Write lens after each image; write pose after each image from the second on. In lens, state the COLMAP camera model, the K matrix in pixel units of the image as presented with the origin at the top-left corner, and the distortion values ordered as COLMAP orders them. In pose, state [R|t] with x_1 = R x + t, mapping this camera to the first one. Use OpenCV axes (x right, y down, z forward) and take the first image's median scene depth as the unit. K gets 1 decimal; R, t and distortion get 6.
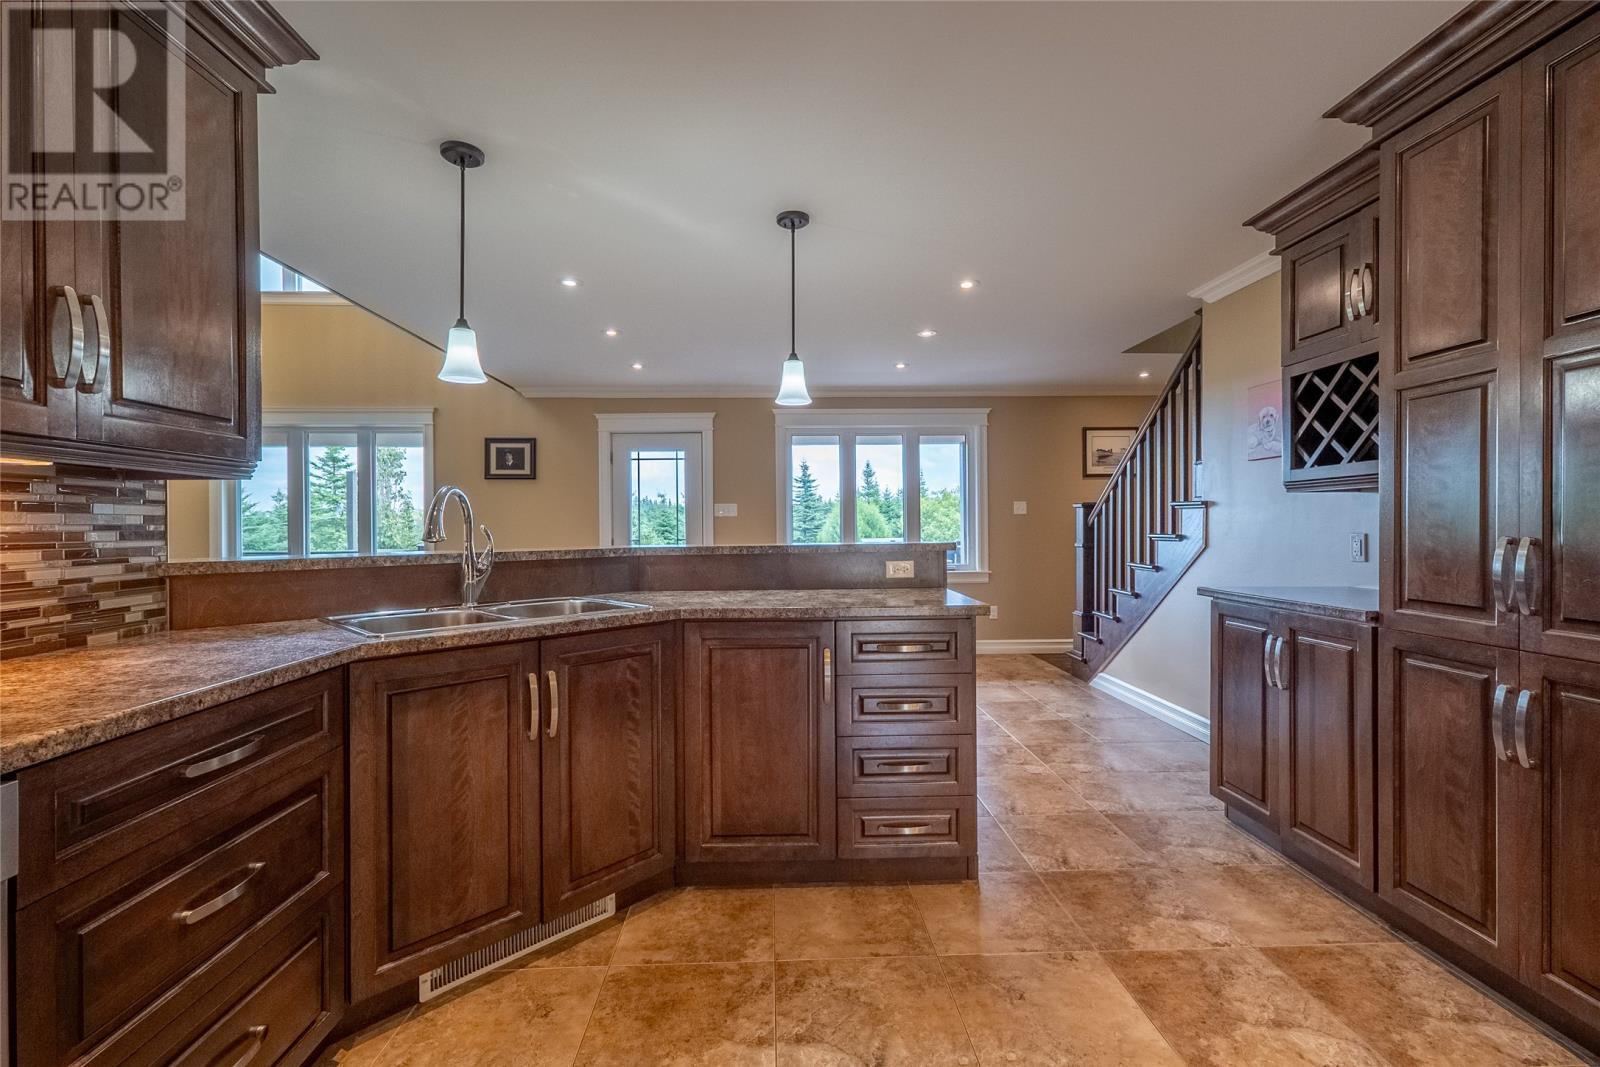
lens RADIAL K [[690.7, 0, 797.2], [0, 690.7, 526.1], [0, 0, 1]] dist [0.002339, 0.002761]
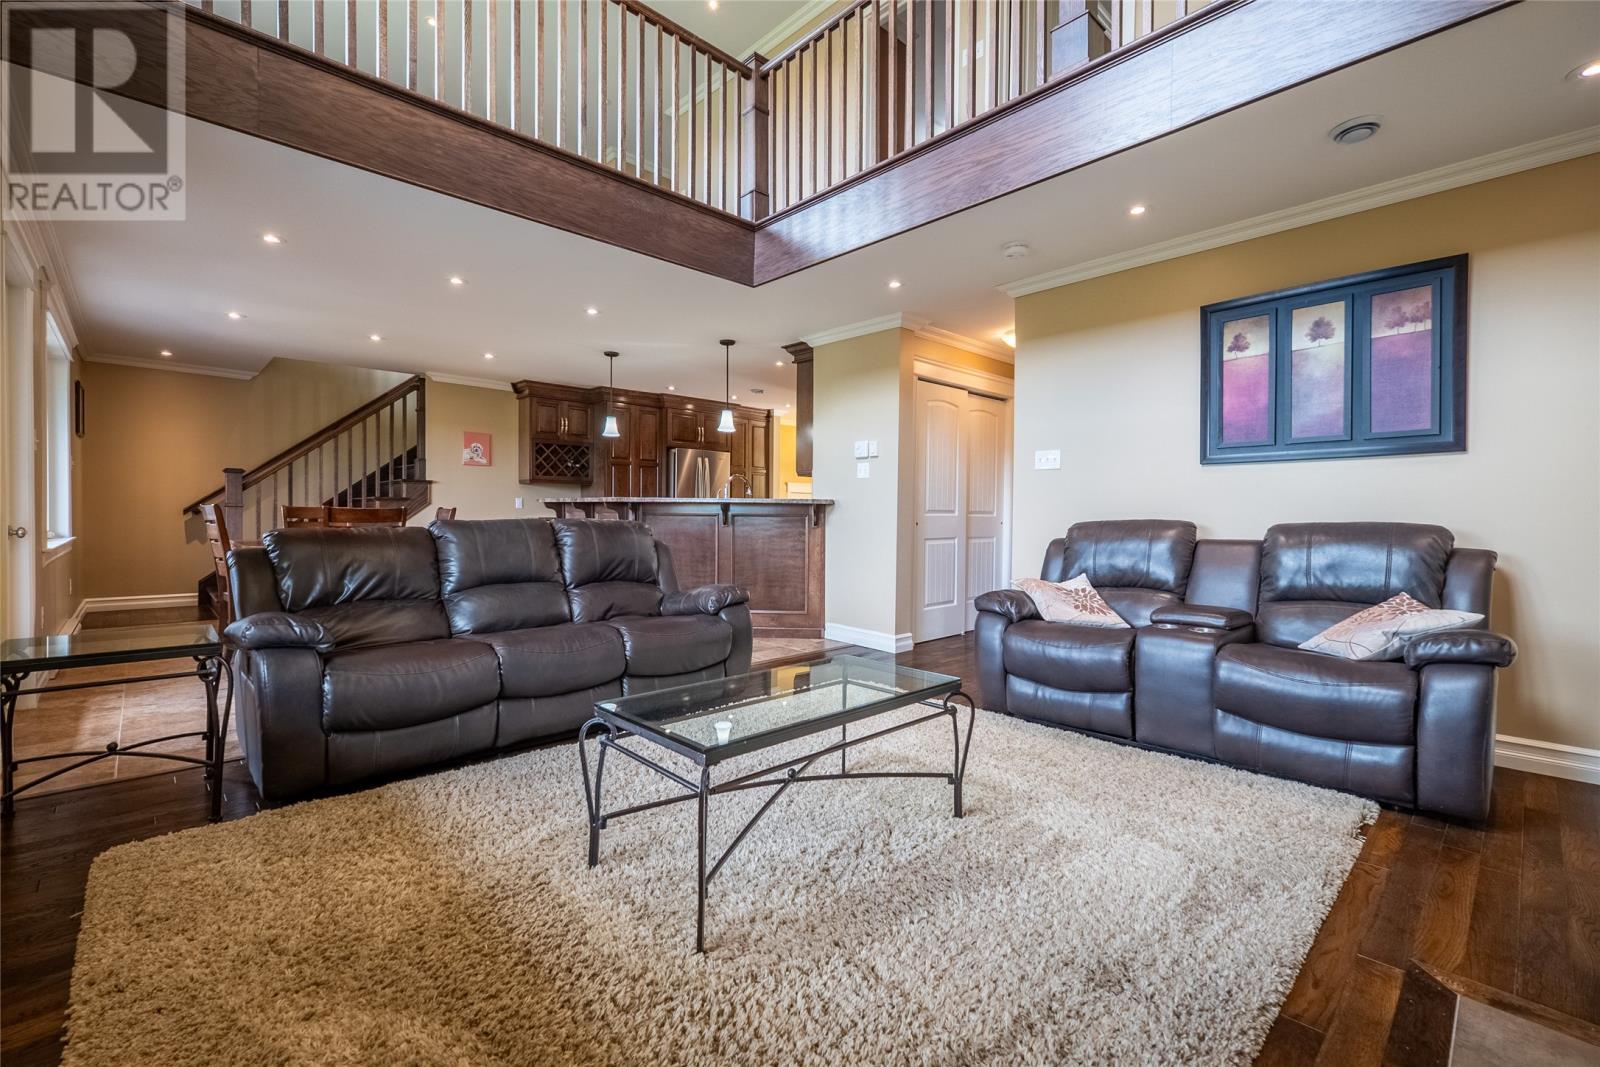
lens RADIAL K [[690.7, 0, 800.3], [0, 690.7, 523.4], [0, 0, 1]] dist [0.002339, 0.002761]
pose [[-0.659447, -0.003017, 0.751745, -2.785279], [0.001135, 0.999987, 0.005010, 0.132565], [-0.751750, 0.004157, -0.659435, 2.667737]]
